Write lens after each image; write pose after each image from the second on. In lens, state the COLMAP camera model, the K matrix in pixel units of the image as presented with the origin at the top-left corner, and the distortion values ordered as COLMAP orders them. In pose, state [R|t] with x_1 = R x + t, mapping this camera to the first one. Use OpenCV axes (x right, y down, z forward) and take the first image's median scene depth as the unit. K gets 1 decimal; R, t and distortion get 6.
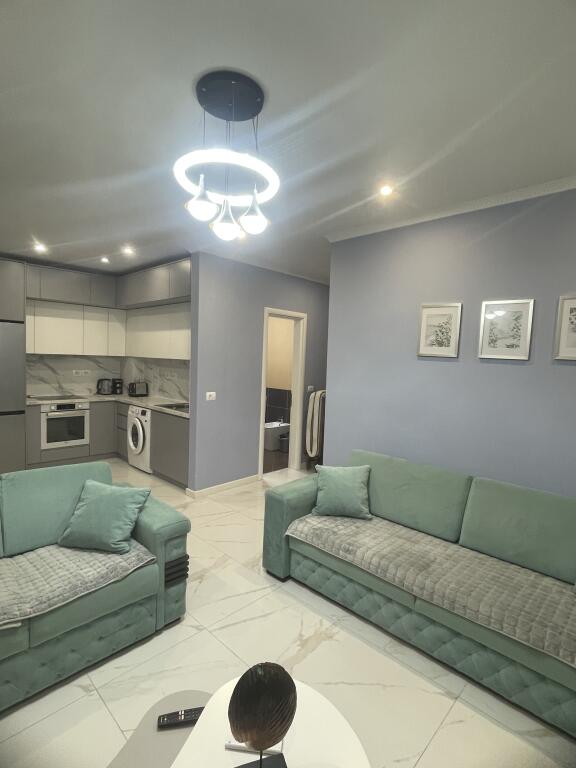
lens RADIAL K [[389.7, 0, 287.8], [0, 389.7, 384.9], [0, 0, 1]] dist [-0.003323, -0.000078]
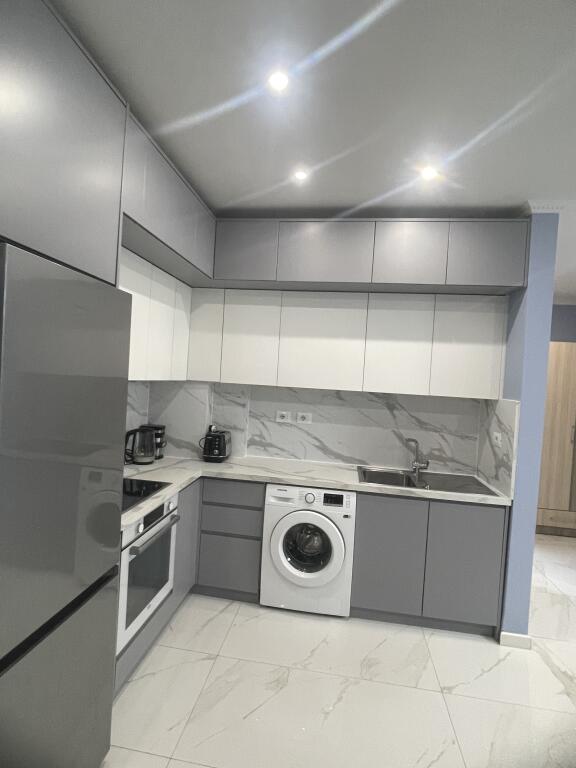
lens RADIAL K [[389.7, 0, 286.5], [0, 389.7, 384.9], [0, 0, 1]] dist [-0.003323, -0.000078]
pose [[0.817954, -0.000200, 0.575283, -0.668776], [0.011748, 0.999797, -0.016356, -0.065223], [-0.575163, 0.020137, 0.817791, 0.584067]]
